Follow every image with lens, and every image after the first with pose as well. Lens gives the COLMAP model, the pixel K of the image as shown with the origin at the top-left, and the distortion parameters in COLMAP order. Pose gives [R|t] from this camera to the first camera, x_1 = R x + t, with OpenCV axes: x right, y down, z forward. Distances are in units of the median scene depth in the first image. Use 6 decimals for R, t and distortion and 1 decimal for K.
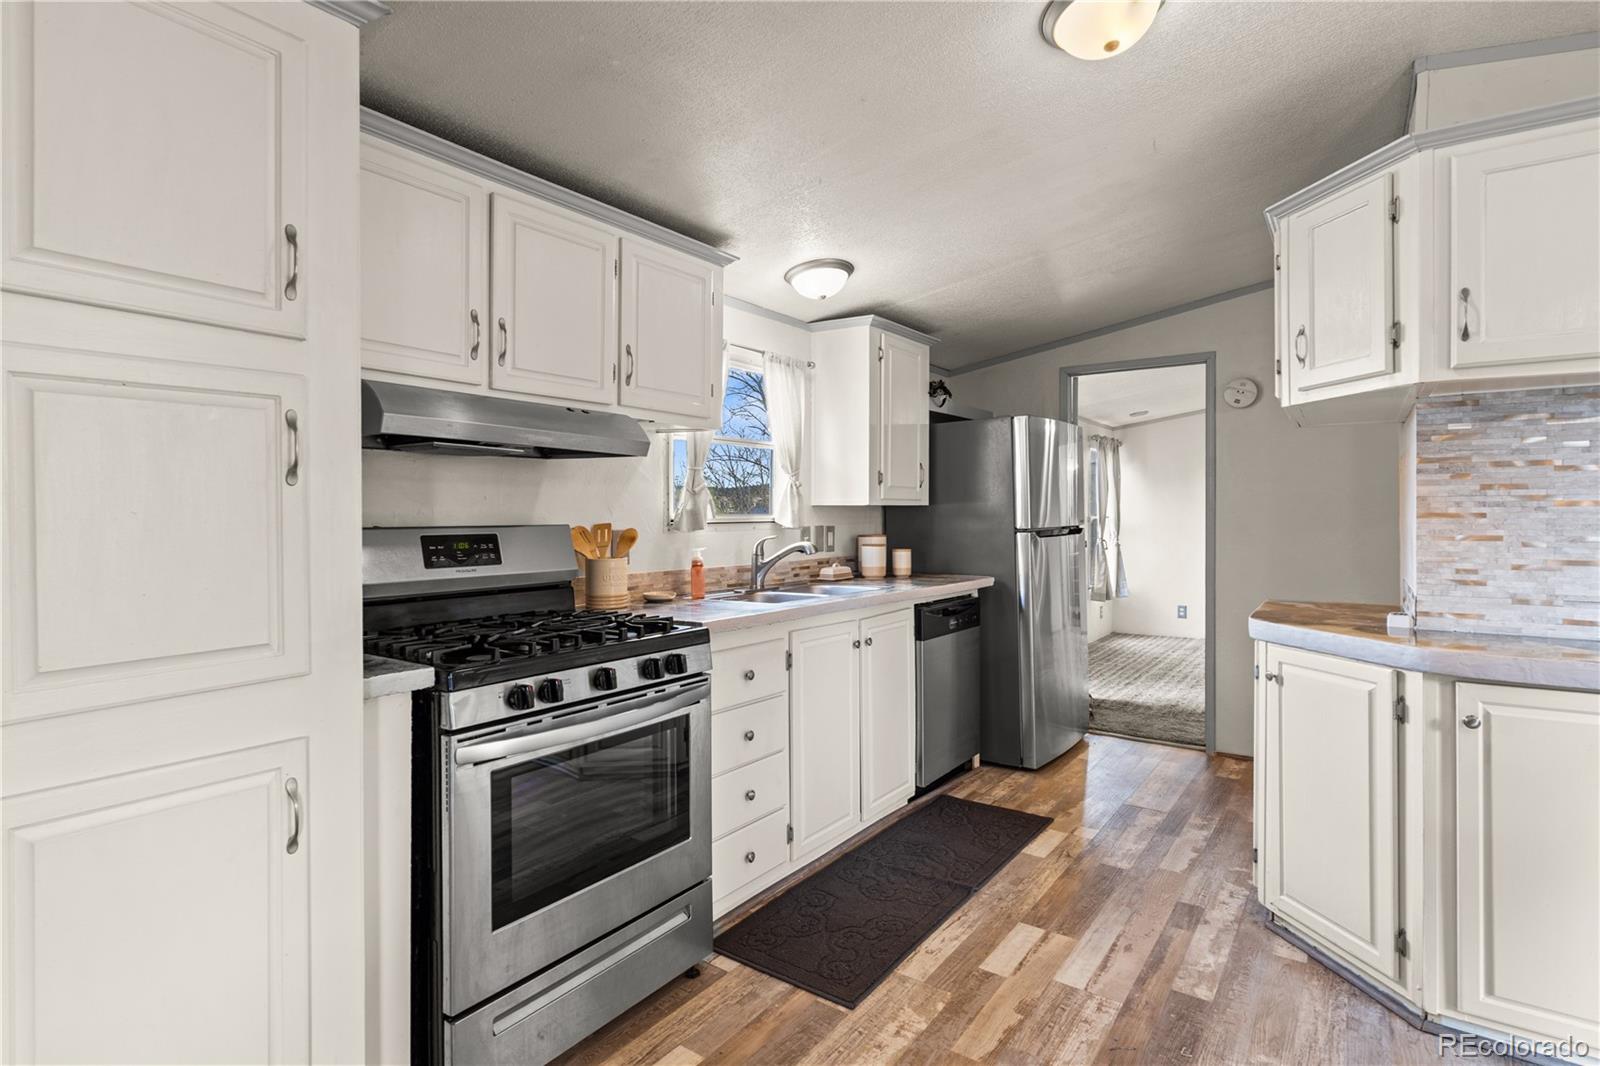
lens RADIAL K [[789.2, 0, 802.9], [0, 789.2, 512.2], [0, 0, 1]] dist [-0.003196, -0.000168]
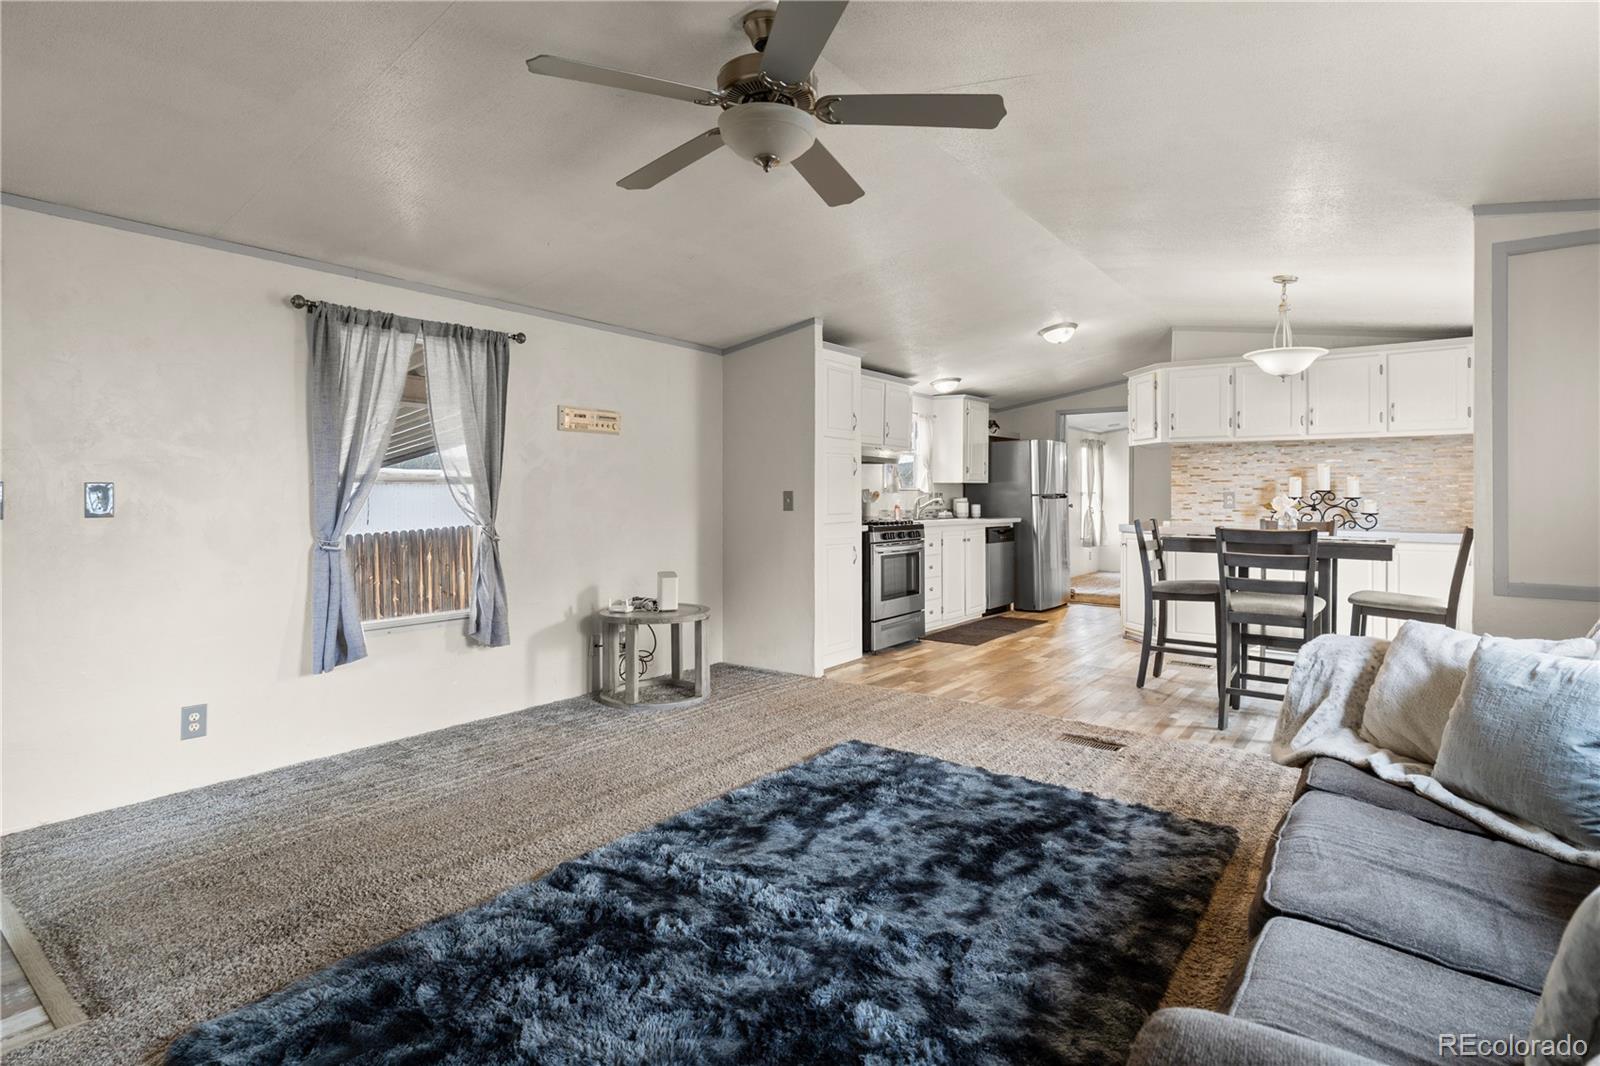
lens RADIAL K [[784.0, 0, 801.9], [0, 784.0, 496.7], [0, 0, 1]] dist [0.001314, 0.000182]
pose [[0.999647, 0.002828, -0.026425, -0.432705], [-0.002728, 0.999989, 0.003808, 0.033263], [0.026435, -0.003734, 0.999644, -1.663939]]
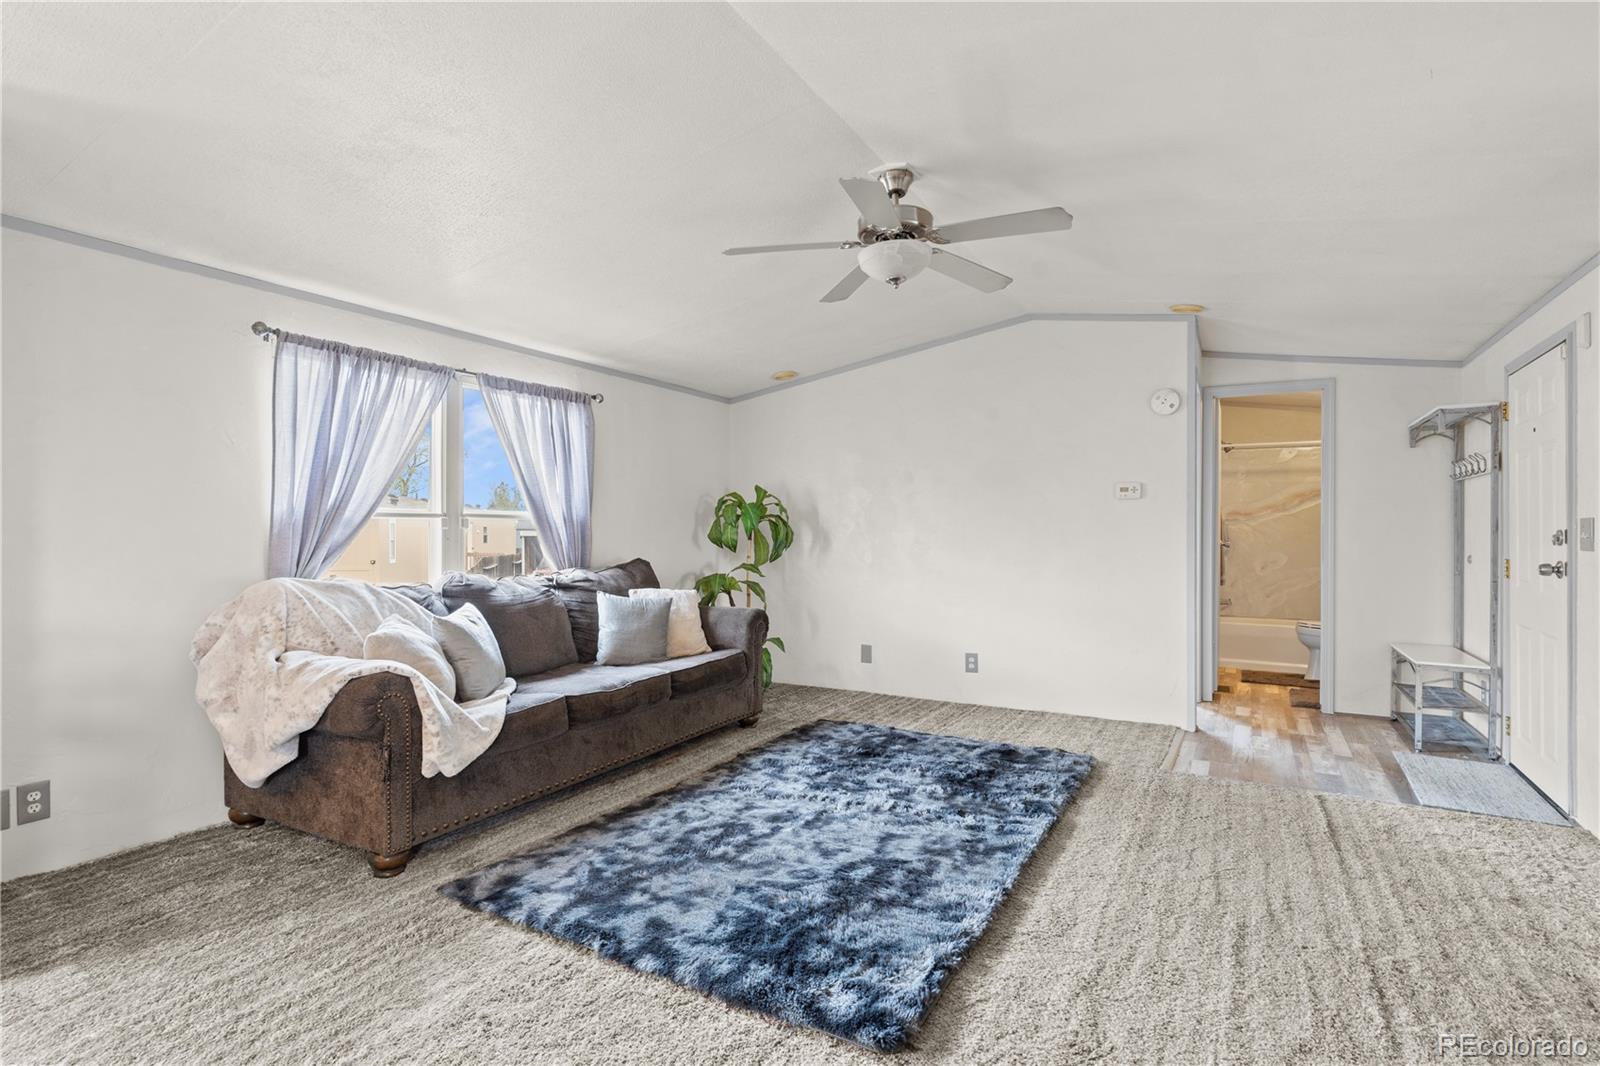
lens RADIAL K [[782.6, 0, 800.4], [0, 782.6, 546.1], [0, 0, 1]] dist [-0.000392, -0.000052]
pose [[-0.993998, 0.007076, -0.109166, -0.225009], [0.005595, 0.999888, 0.013870, 0.042563], [0.109251, 0.013176, -0.993927, 0.387290]]
